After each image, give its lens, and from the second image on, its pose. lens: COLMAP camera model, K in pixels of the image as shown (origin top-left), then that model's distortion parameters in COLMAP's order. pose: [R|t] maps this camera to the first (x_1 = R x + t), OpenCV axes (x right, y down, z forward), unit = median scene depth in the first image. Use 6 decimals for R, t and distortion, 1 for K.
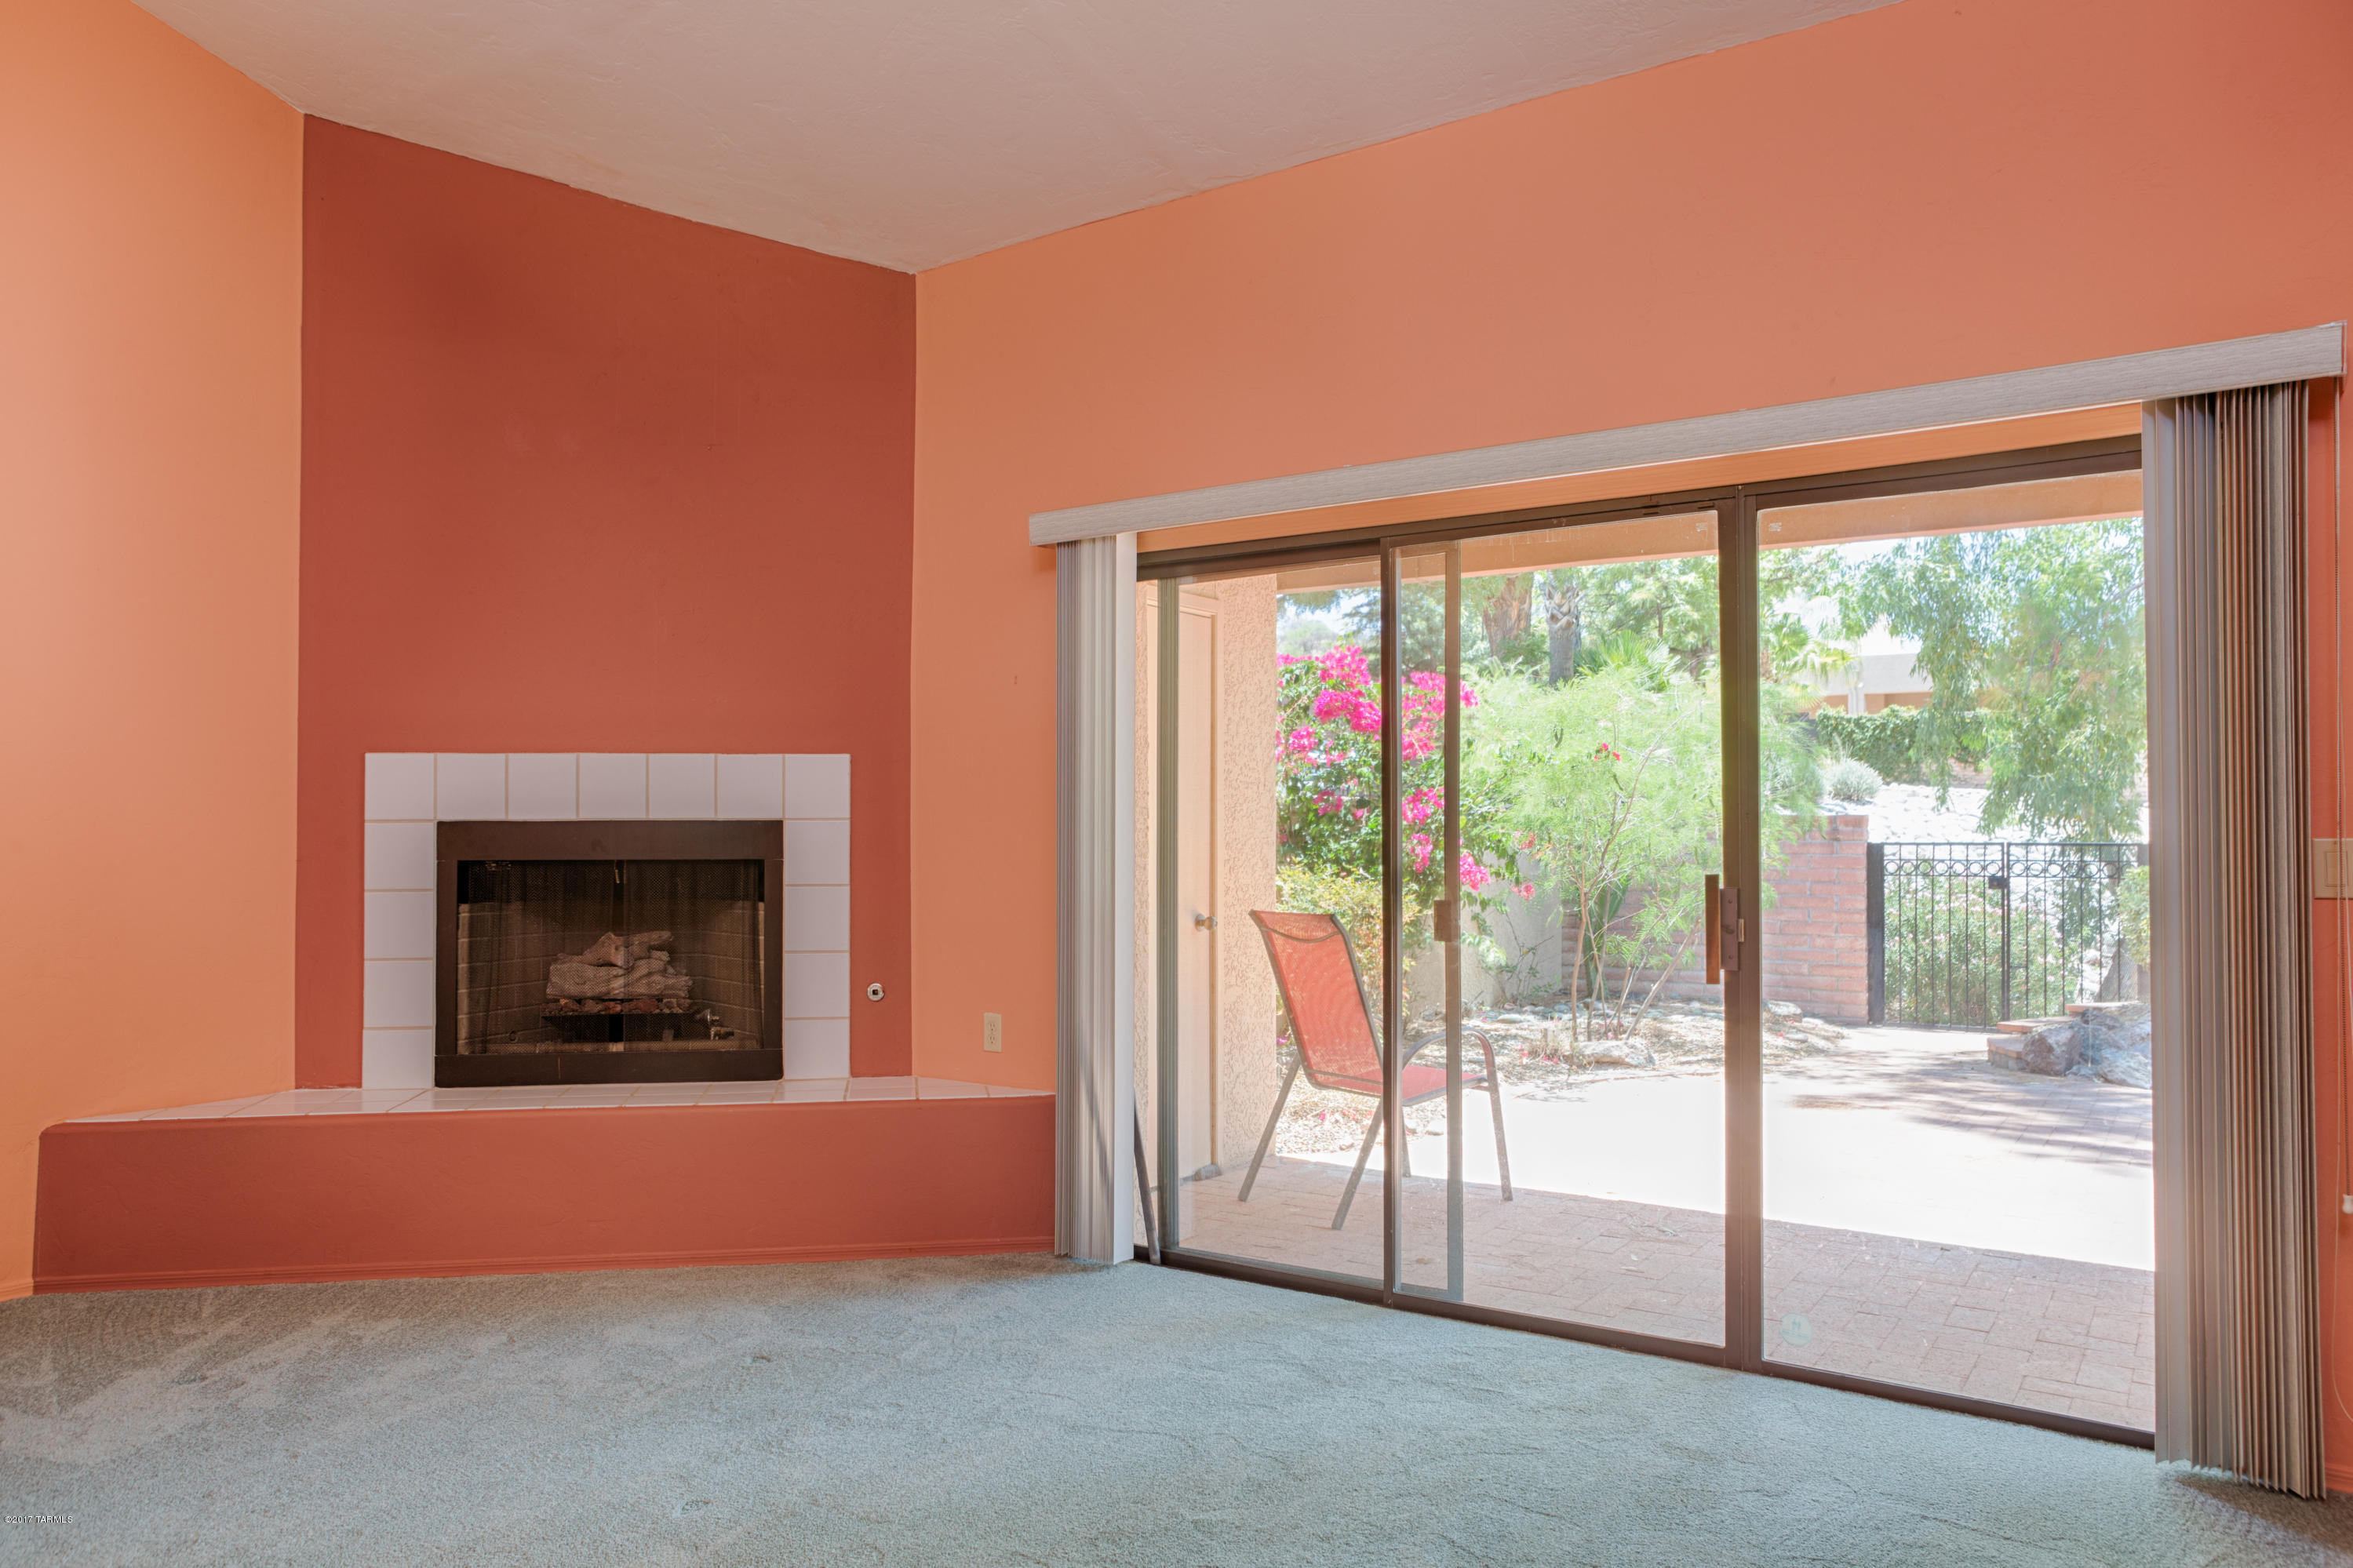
lens RADIAL K [[1618.1, 0, 1174.3], [0, 1618.1, 802.7], [0, 0, 1]] dist [-0.073785, 0.086809]
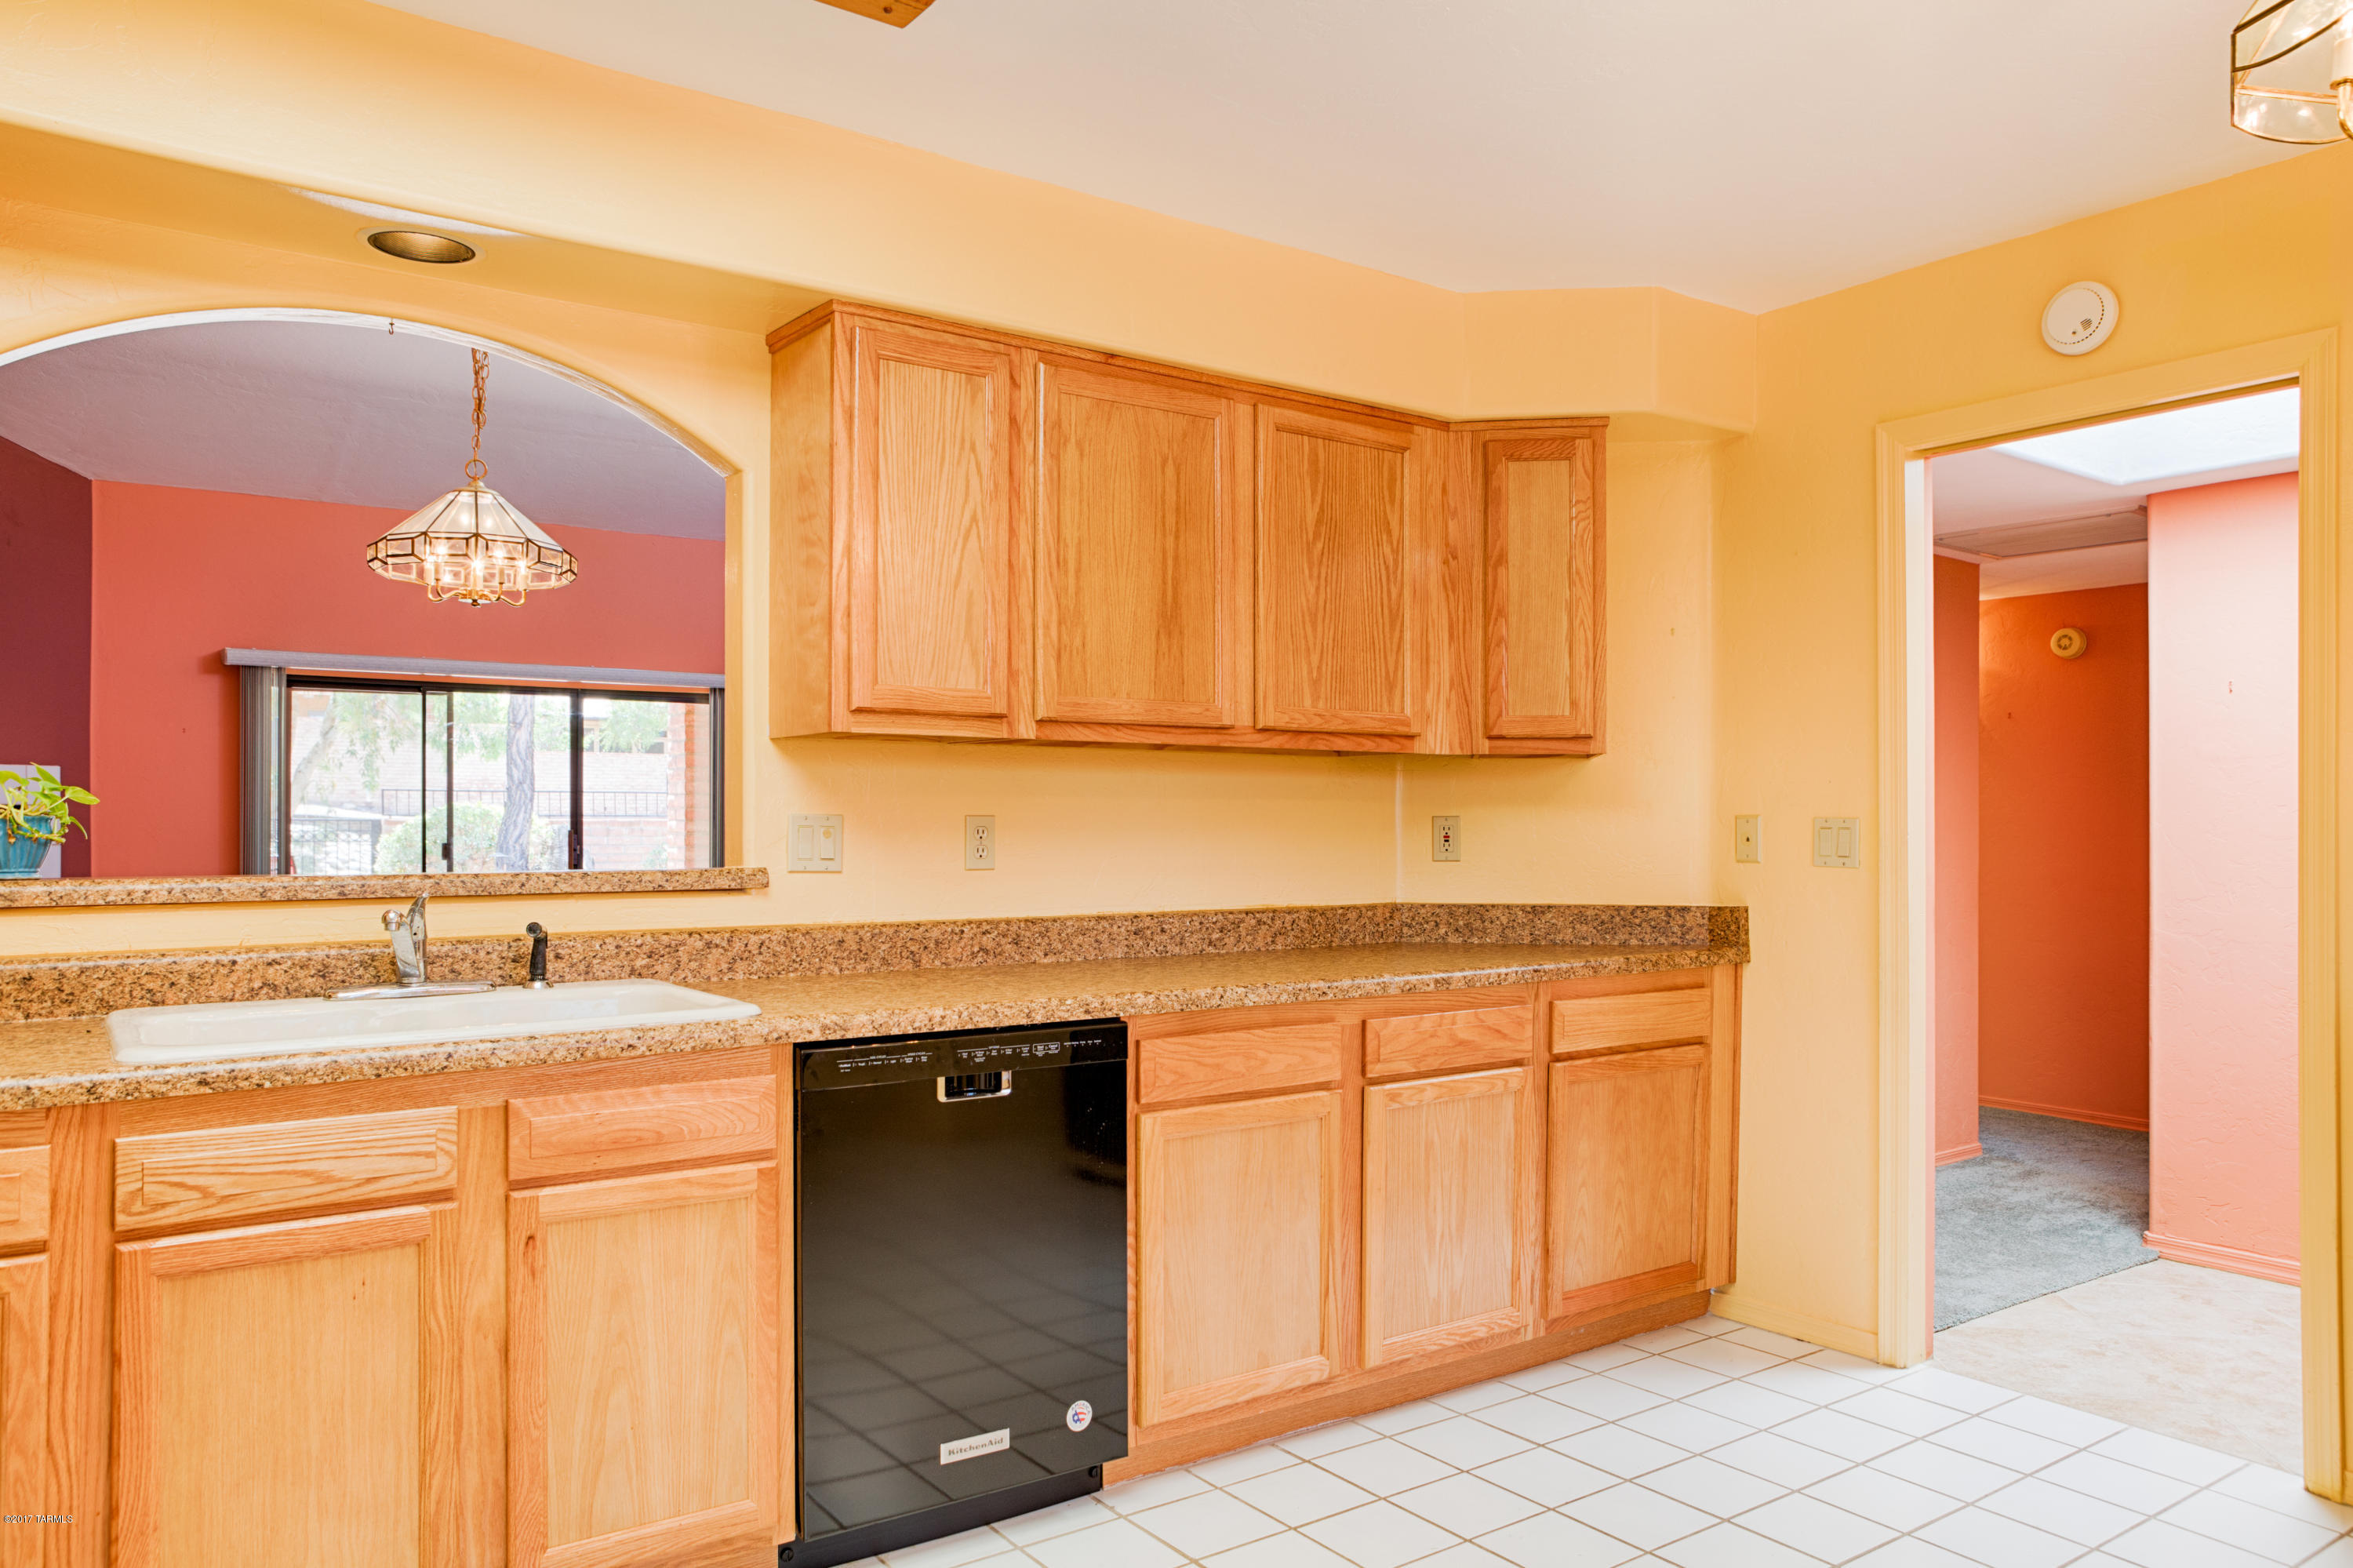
lens RADIAL K [[1618.4, 0, 1174.3], [0, 1618.4, 802.7], [0, 0, 1]] dist [-0.073785, 0.086809]
pose [[0.353547, 0.007906, 0.935383, -1.379721], [-0.012256, 0.999918, -0.003819, -0.001950], [-0.935336, -0.010114, 0.353615, -0.692820]]
